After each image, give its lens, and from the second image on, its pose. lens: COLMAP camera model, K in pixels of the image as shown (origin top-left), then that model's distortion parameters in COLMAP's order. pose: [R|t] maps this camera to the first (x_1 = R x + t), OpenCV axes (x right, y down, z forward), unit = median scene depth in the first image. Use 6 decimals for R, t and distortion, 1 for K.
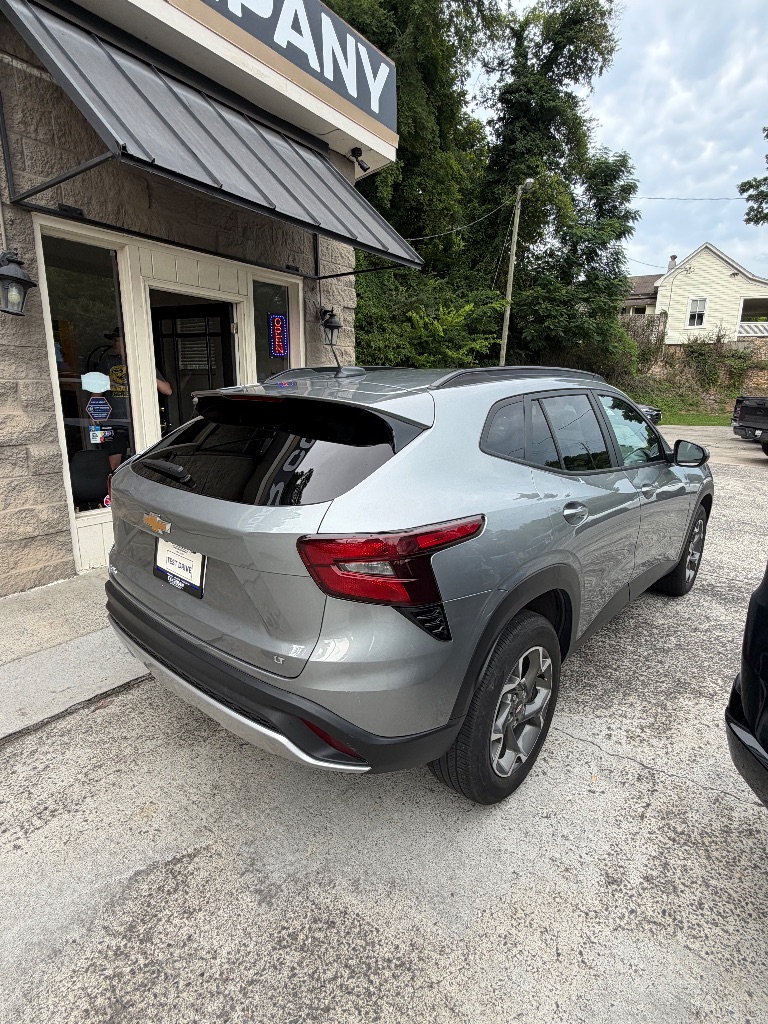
lens RADIAL K [[529.1, 0, 383.2], [0, 529.1, 510.0], [0, 0, 1]] dist [0.002497, -0.002729]
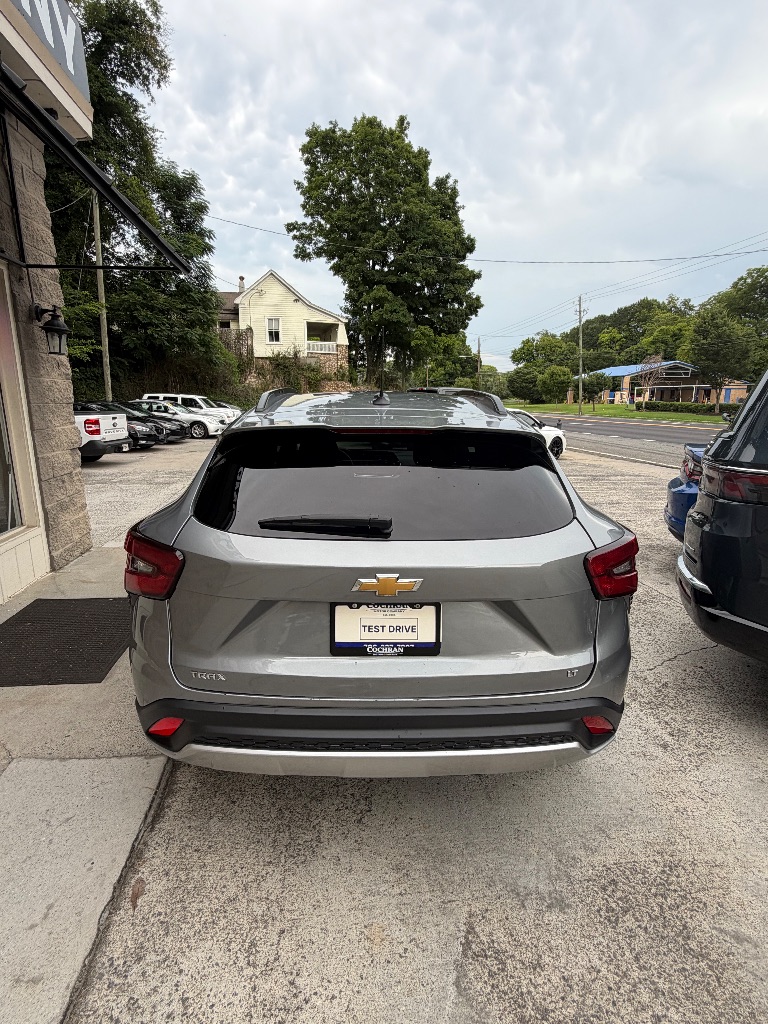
lens RADIAL K [[529.1, 0, 381.7], [0, 529.1, 511.9], [0, 0, 1]] dist [0.002497, -0.002729]
pose [[0.733742, -0.157500, 0.660921, -0.071785], [0.165201, 0.984924, 0.051309, -0.009982], [-0.659039, 0.071537, 0.748699, 0.026895]]
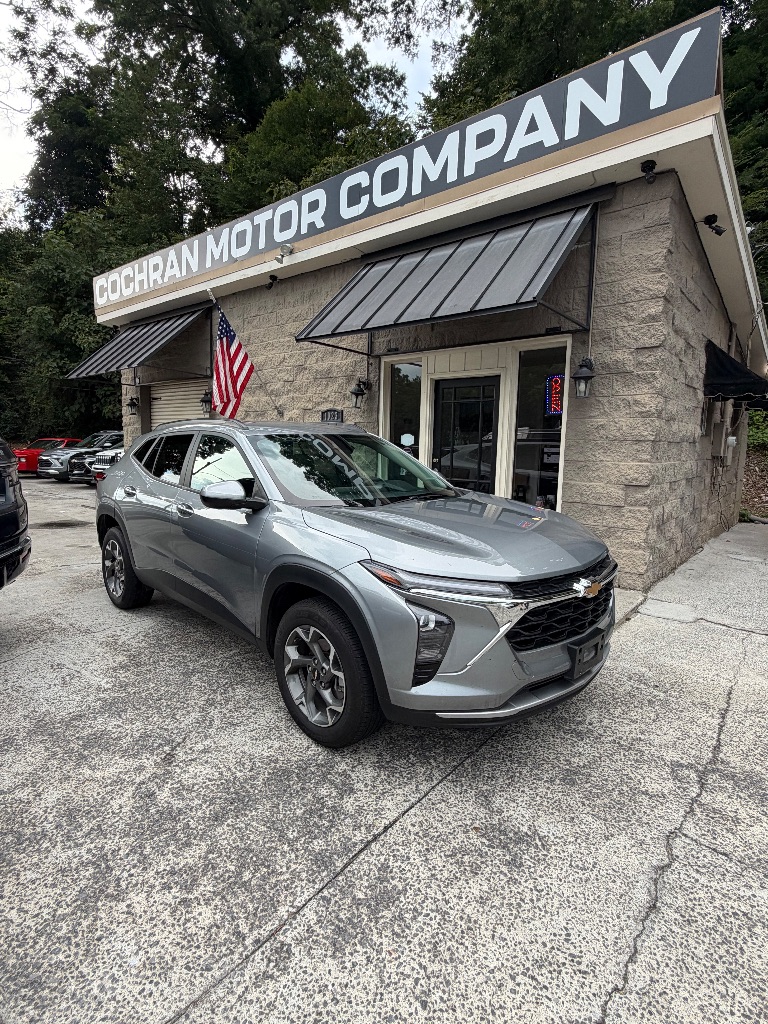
lens RADIAL K [[529.1, 0, 385.5], [0, 529.1, 511.4], [0, 0, 1]] dist [0.002497, -0.002729]
pose [[-0.070476, 0.111121, -0.991305, 0.206233], [-0.243200, 0.961873, 0.125112, -0.037250], [0.967412, 0.249903, -0.040764, 0.183322]]
